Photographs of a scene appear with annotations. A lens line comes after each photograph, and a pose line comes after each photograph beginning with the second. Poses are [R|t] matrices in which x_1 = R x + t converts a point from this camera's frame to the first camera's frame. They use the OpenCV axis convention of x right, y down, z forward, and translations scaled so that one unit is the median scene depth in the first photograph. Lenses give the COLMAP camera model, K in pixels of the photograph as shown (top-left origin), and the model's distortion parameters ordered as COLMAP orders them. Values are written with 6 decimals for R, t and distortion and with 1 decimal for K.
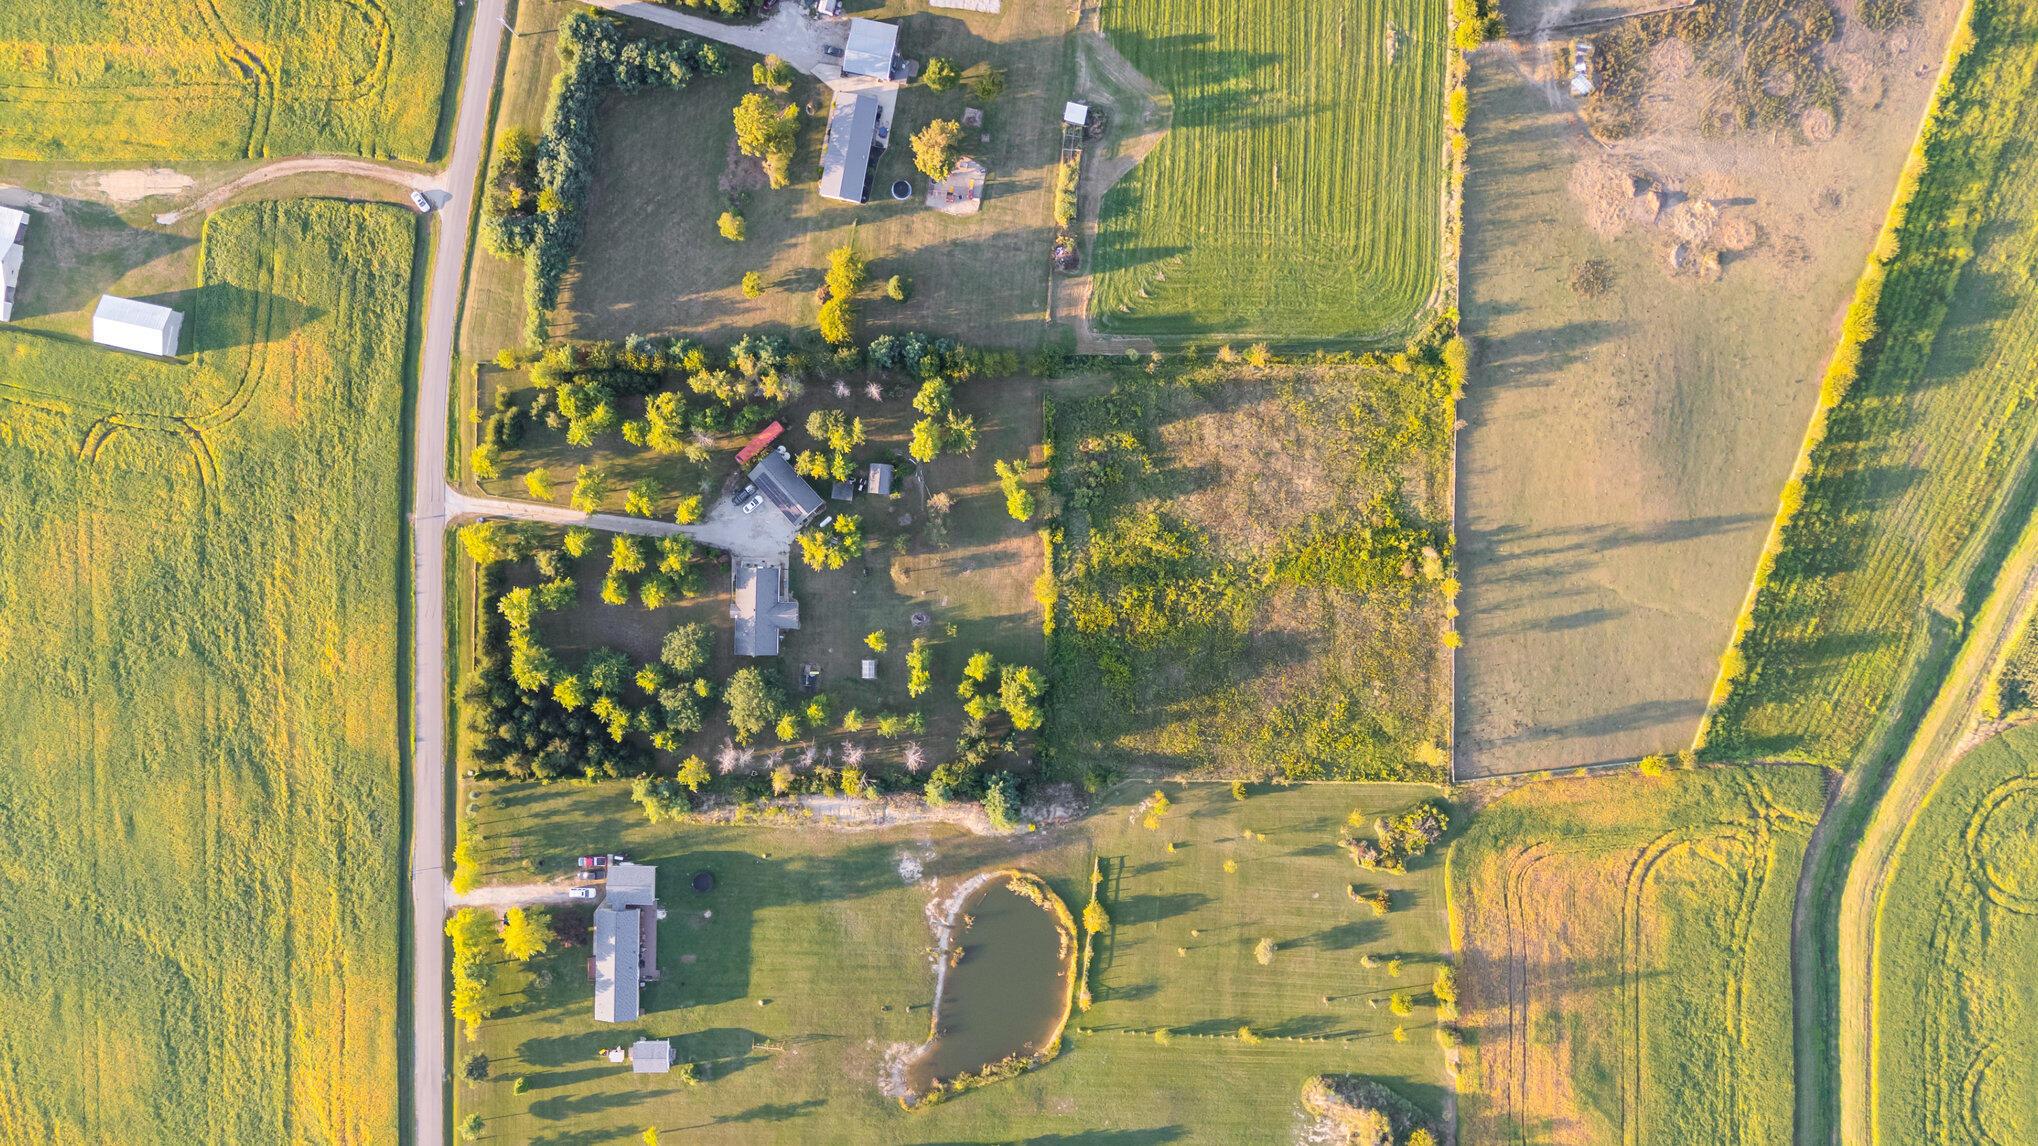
lens RADIAL K [[1485.2, 0, 1019.0], [0, 1485.2, 573.0], [0, 0, 1]] dist [0.057977, -0.044745]
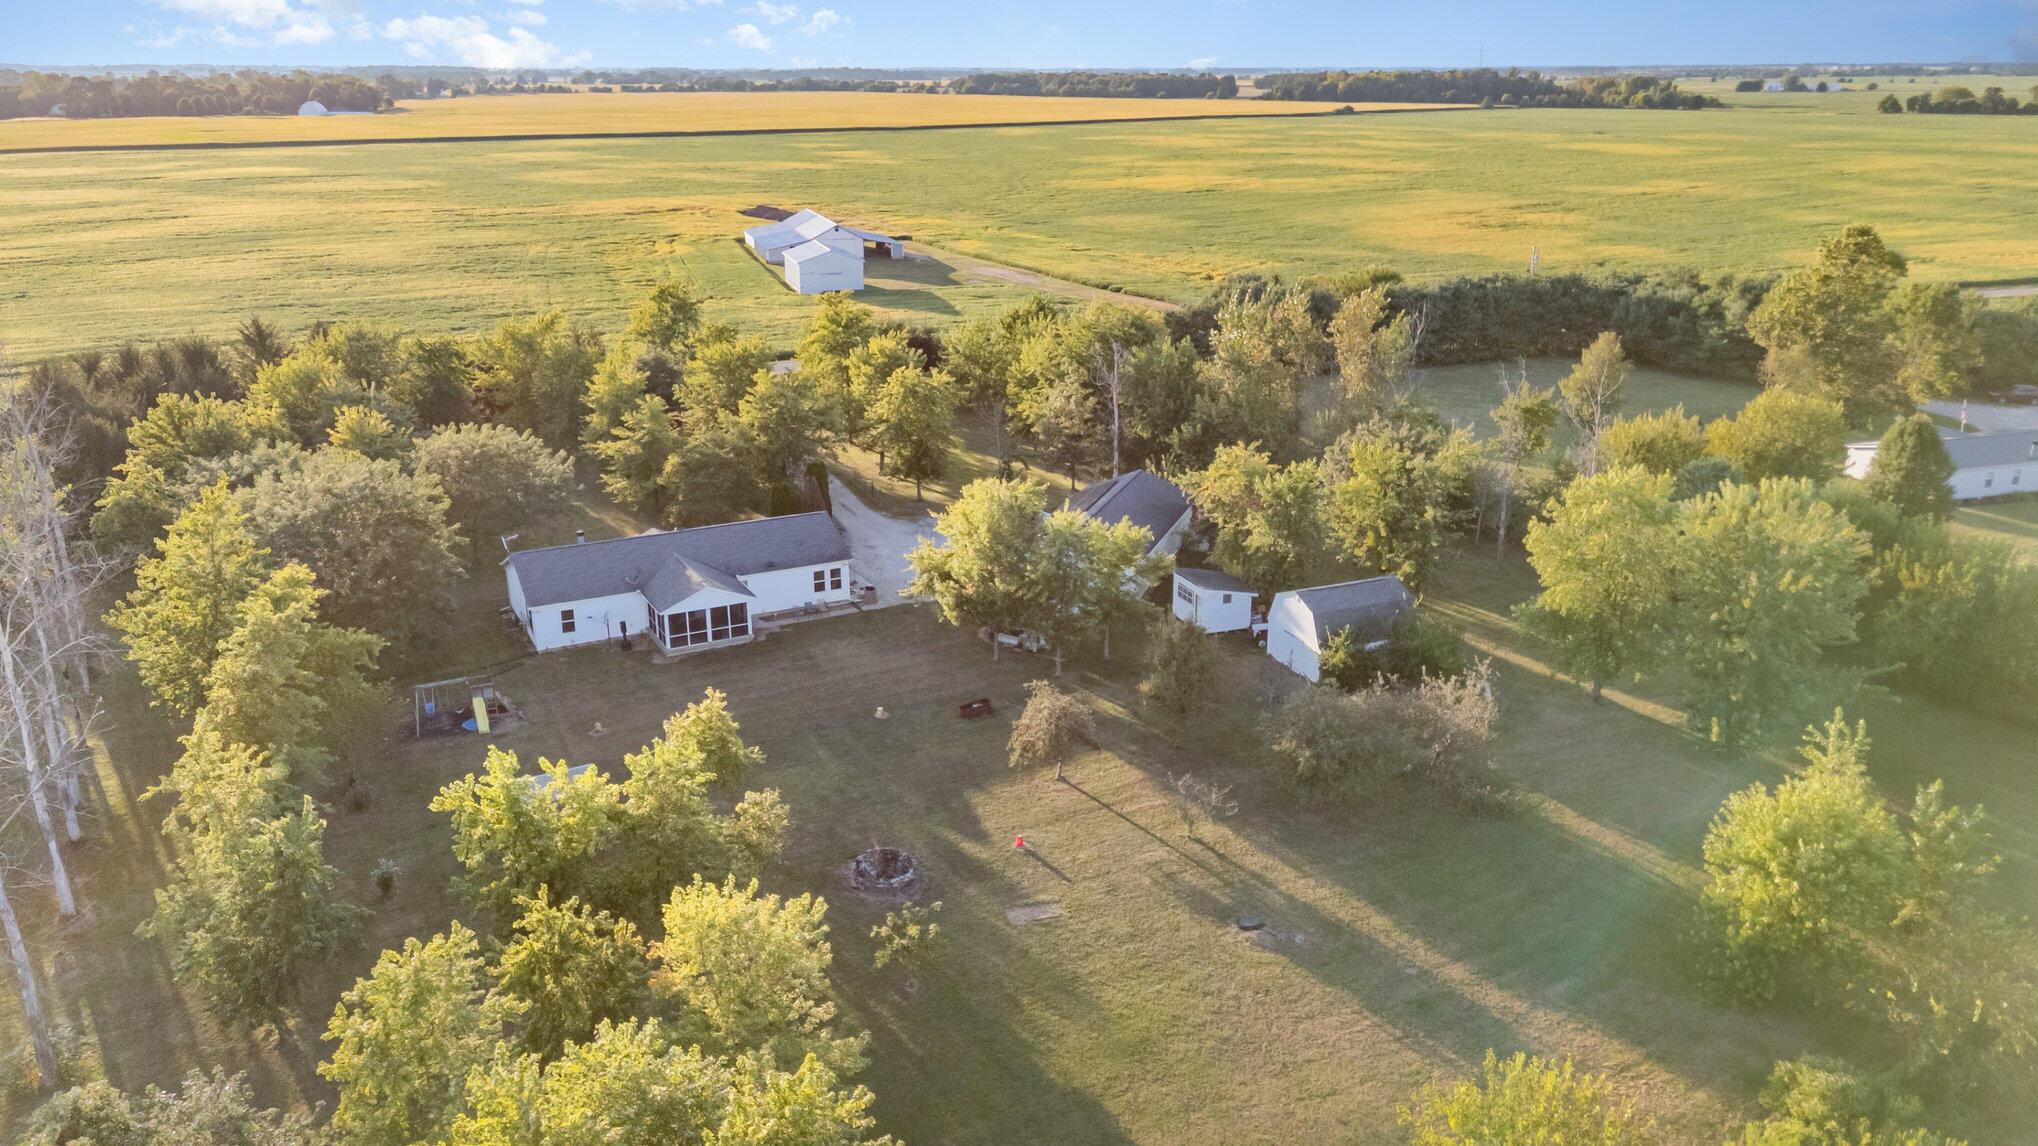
lens RADIAL K [[1485.2, 0, 1019.0], [0, 1485.2, 573.0], [0, 0, 1]] dist [0.057977, -0.044745]
pose [[0.479497, 0.301276, -0.824206, 0.093091], [-0.877118, 0.135296, -0.460824, 0.099342], [-0.027324, 0.943890, 0.329129, 0.901370]]
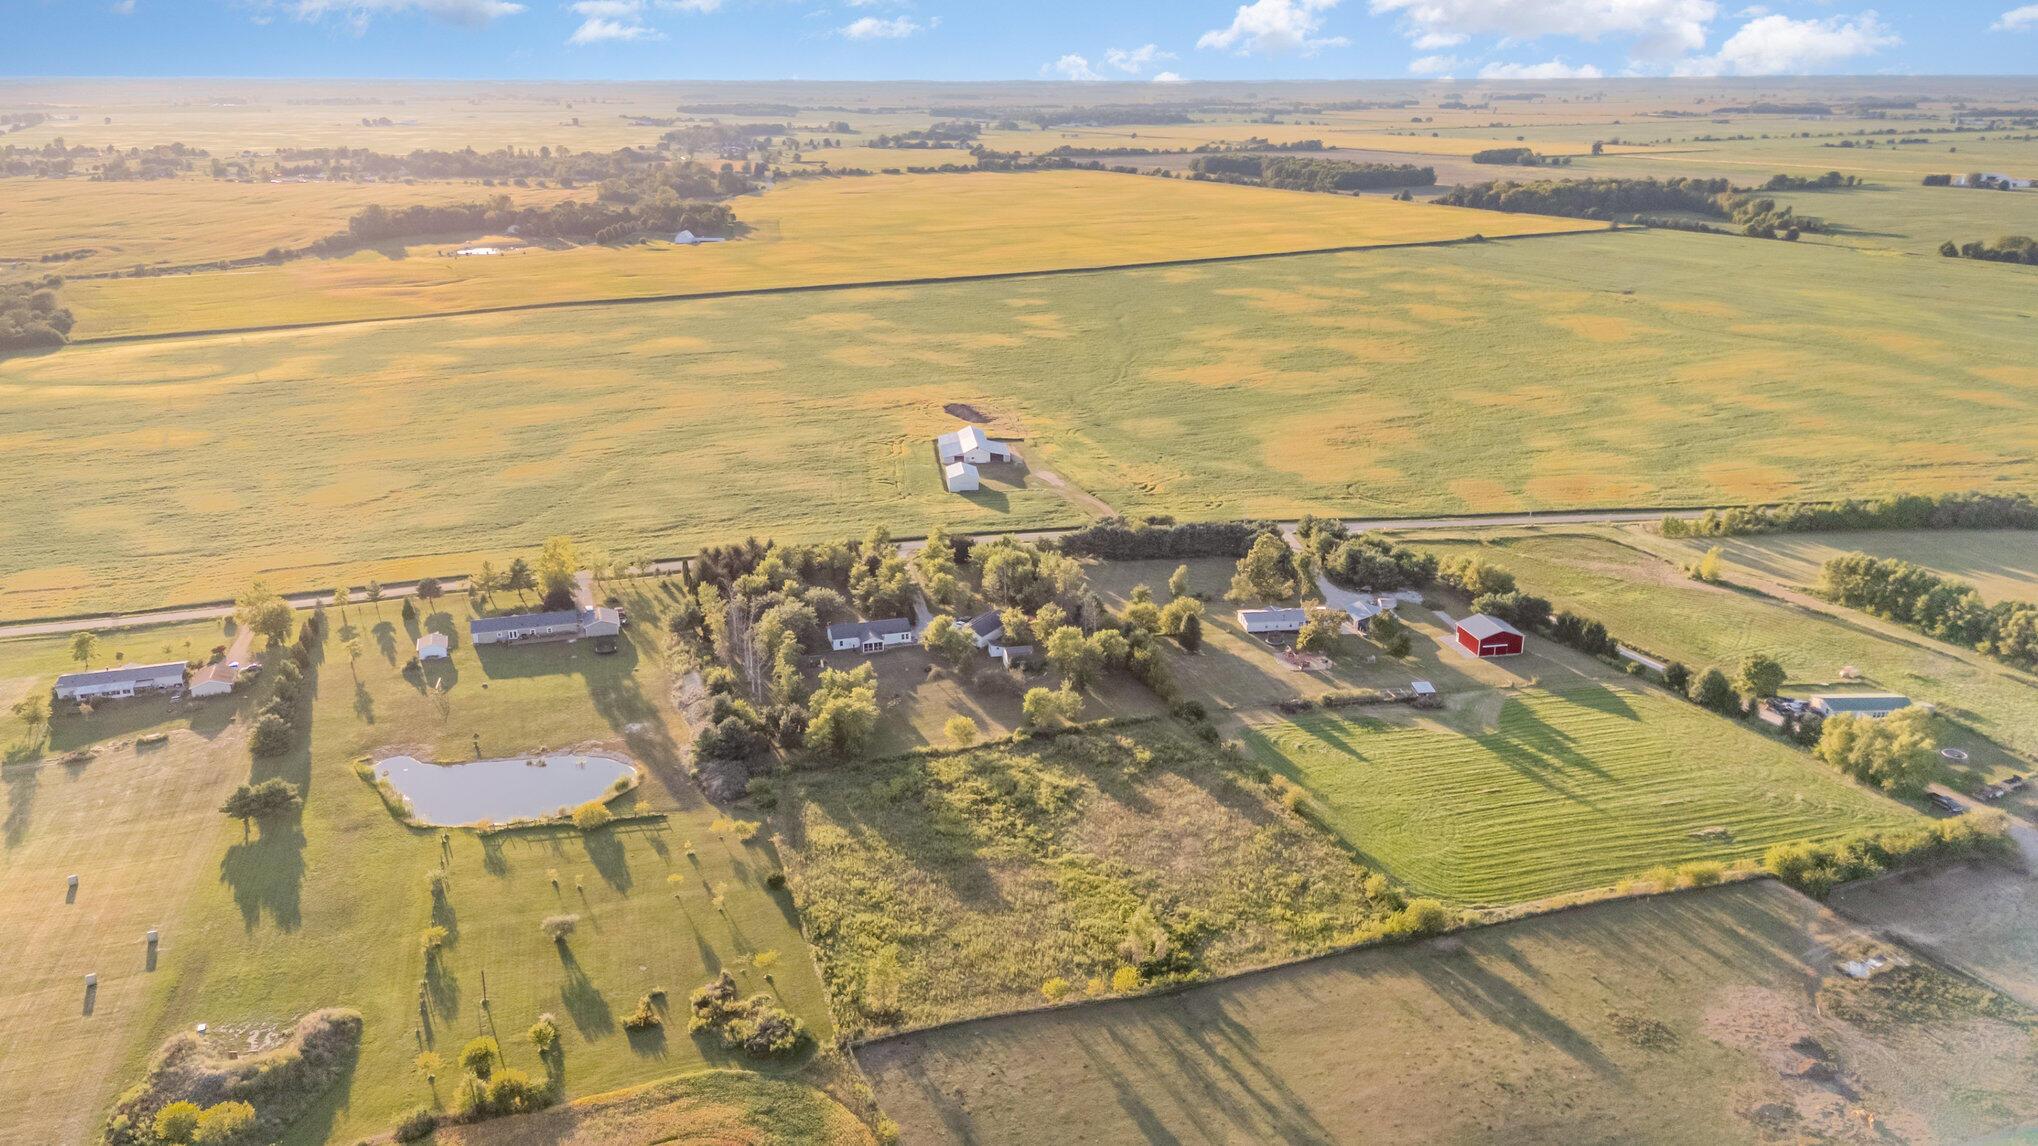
lens RADIAL K [[1485.2, 0, 1019.0], [0, 1485.2, 573.0], [0, 0, 1]] dist [0.057977, -0.044745]
pose [[0.311020, 0.321133, -0.894505, 0.818954], [-0.950087, 0.080774, -0.301348, 0.245344], [-0.024520, 0.943583, 0.330226, 0.595048]]
